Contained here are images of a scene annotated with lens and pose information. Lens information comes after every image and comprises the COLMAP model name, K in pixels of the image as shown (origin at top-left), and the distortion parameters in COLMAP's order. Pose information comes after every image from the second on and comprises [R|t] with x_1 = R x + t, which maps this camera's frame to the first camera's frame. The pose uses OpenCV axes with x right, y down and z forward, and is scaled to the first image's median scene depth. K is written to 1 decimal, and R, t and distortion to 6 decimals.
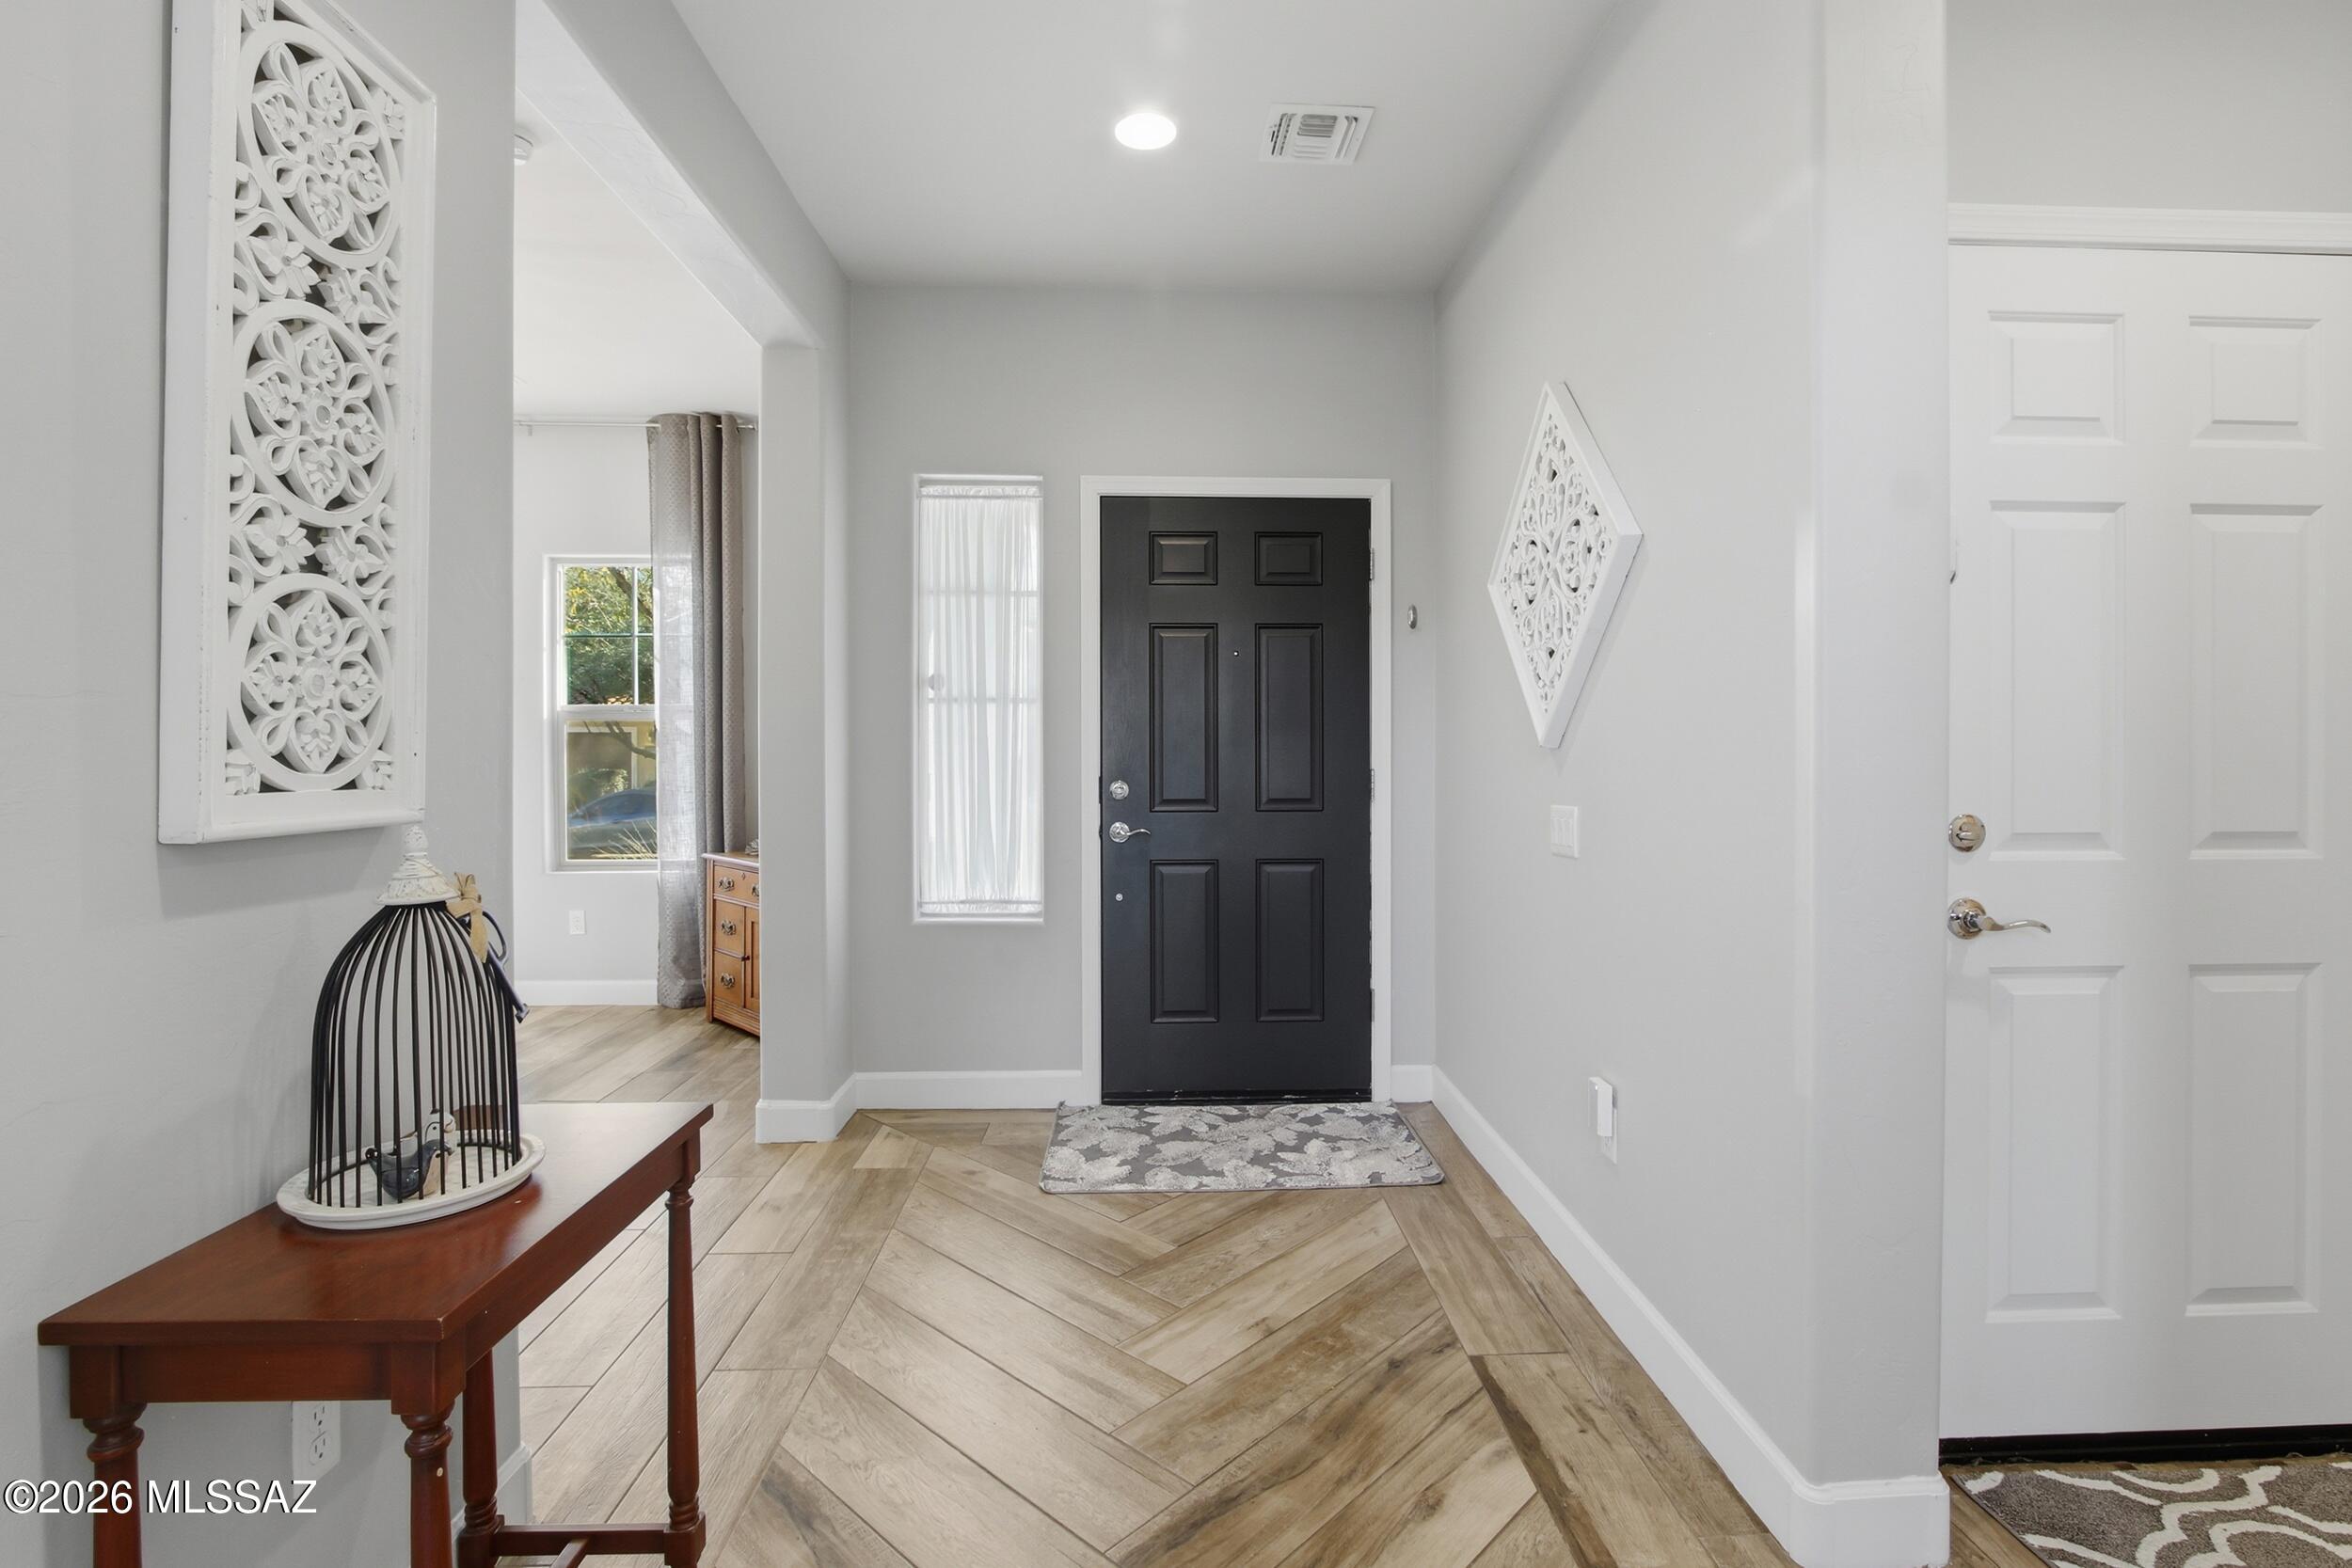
lens RADIAL K [[1084.5, 0, 1177.9], [0, 1084.5, 759.0], [0, 0, 1]] dist [-0.016550, -0.000537]
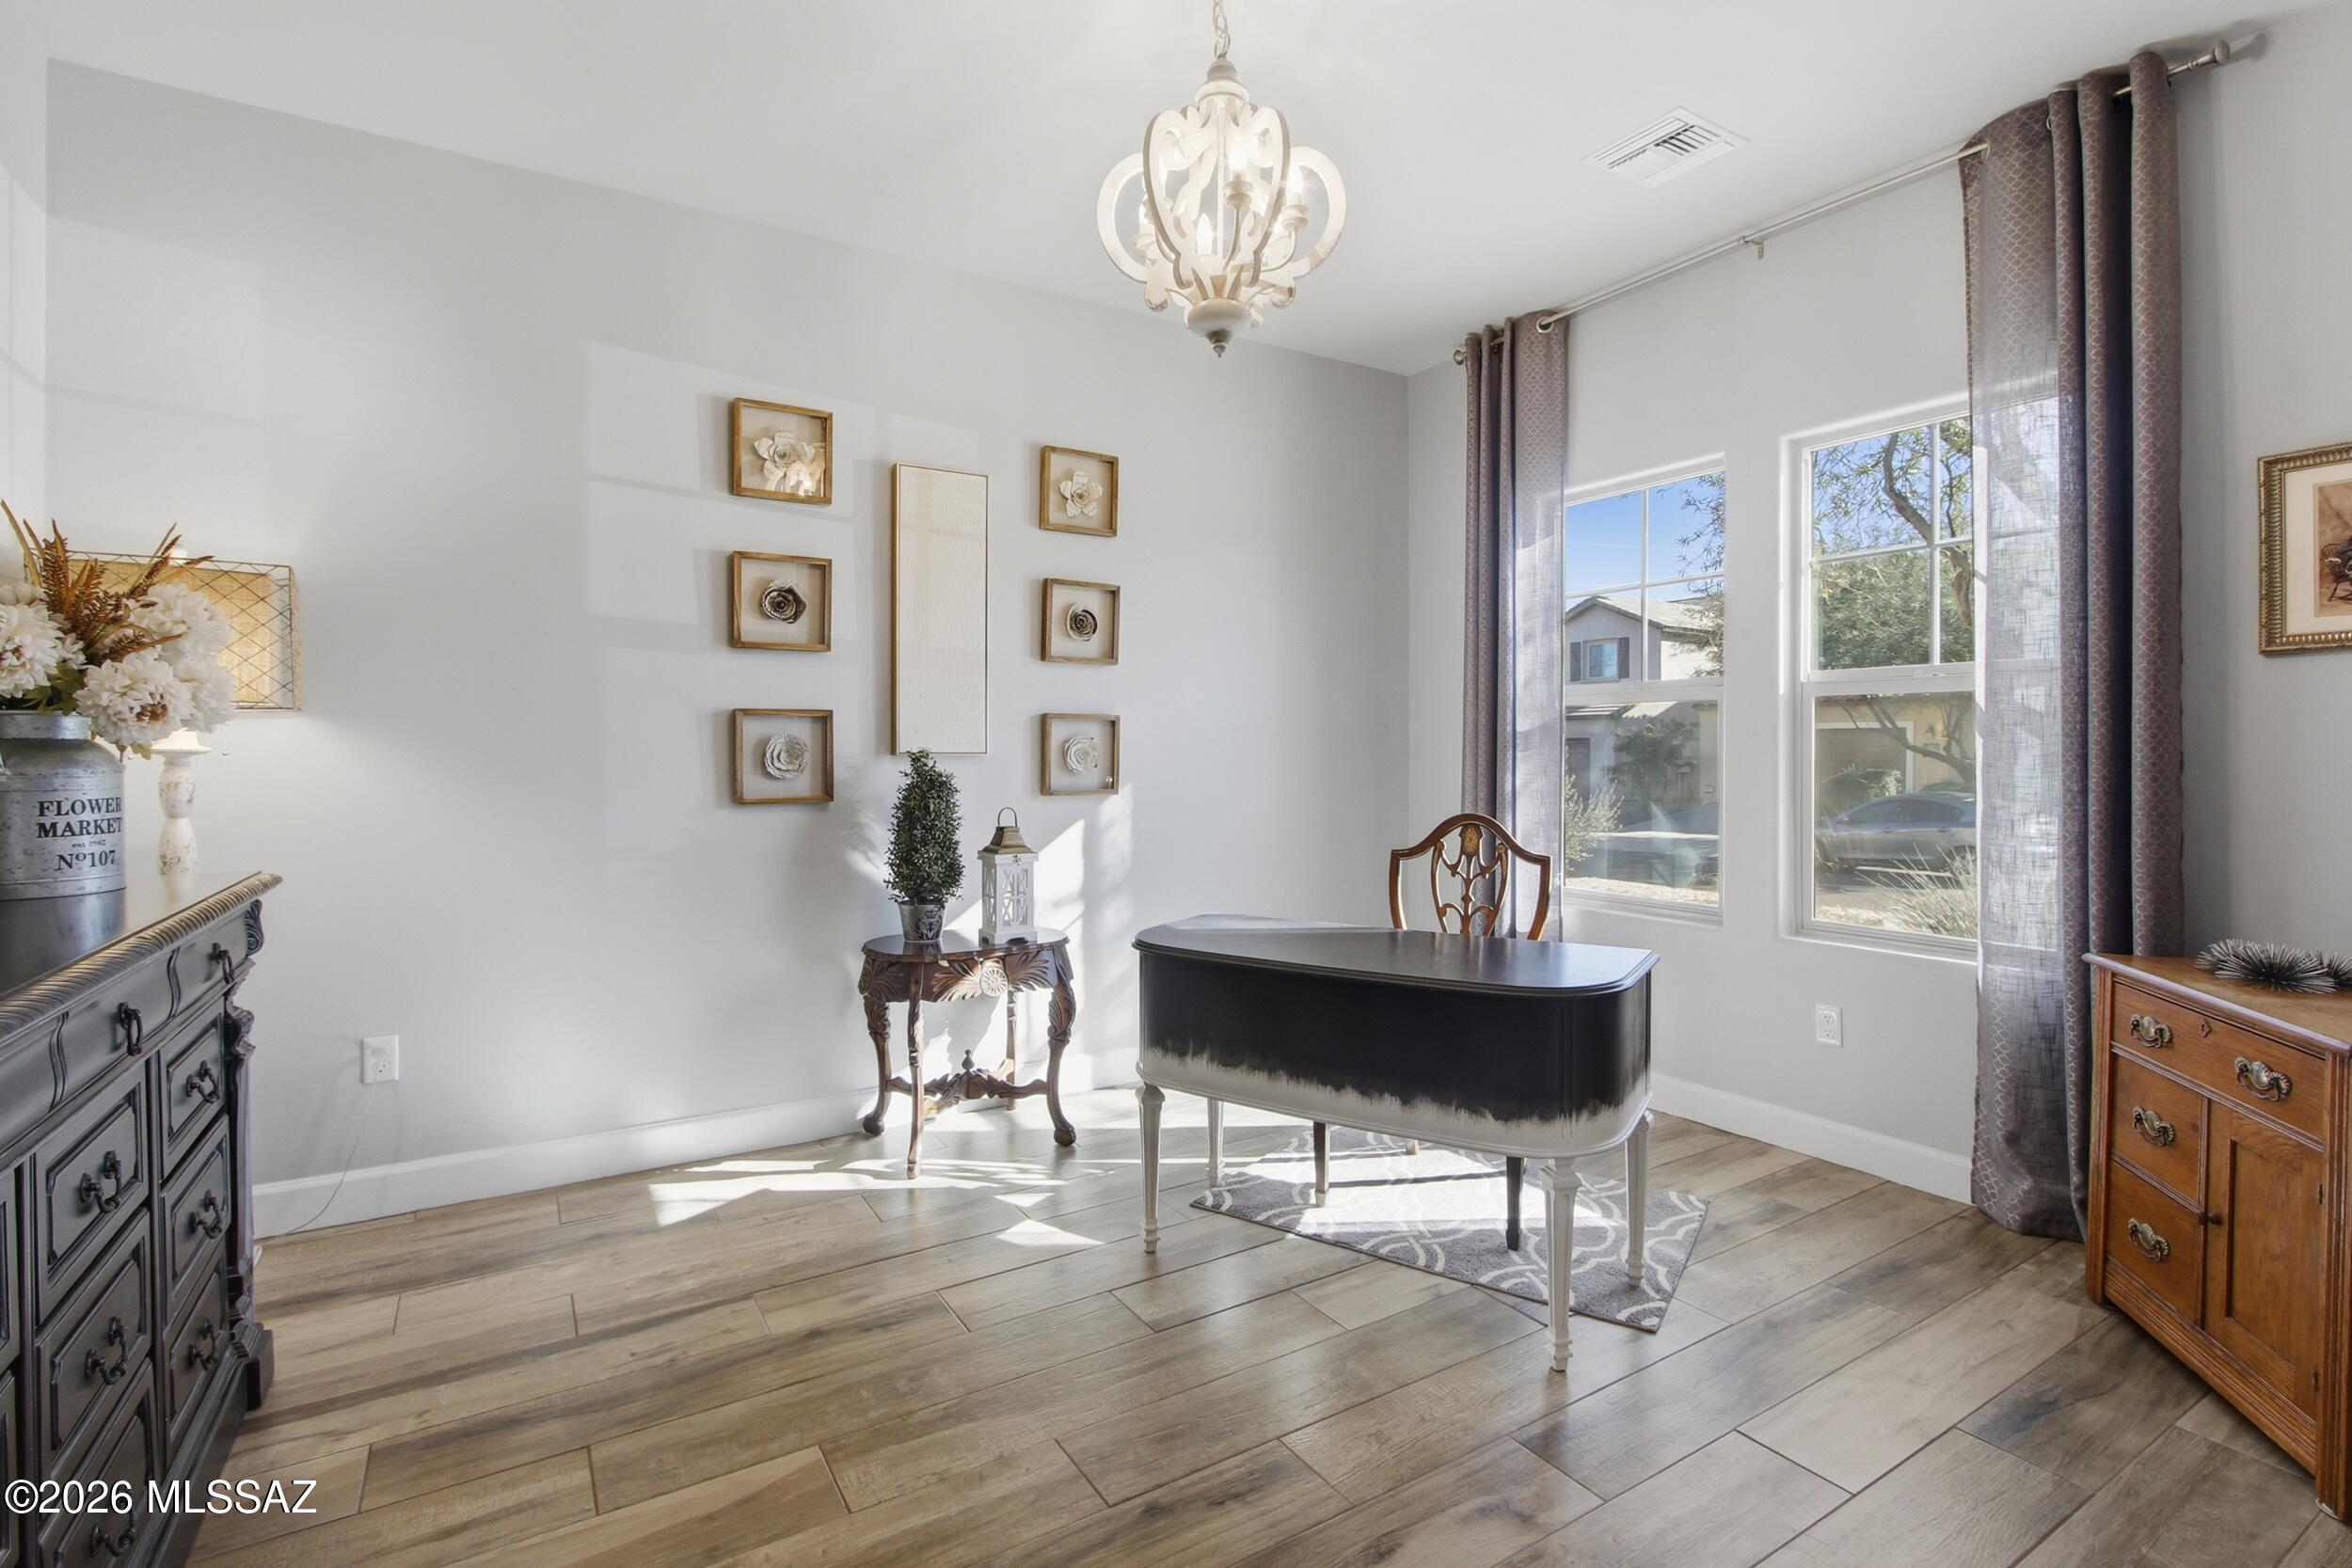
lens RADIAL K [[1084.5, 0, 1178.8], [0, 1084.5, 741.9], [0, 0, 1]] dist [-0.016550, -0.000537]
pose [[0.488321, 0.002181, -0.872661, -0.205831], [-0.014273, 0.999883, -0.005488, -0.000610], [0.872547, 0.015136, 0.488295, 0.381446]]
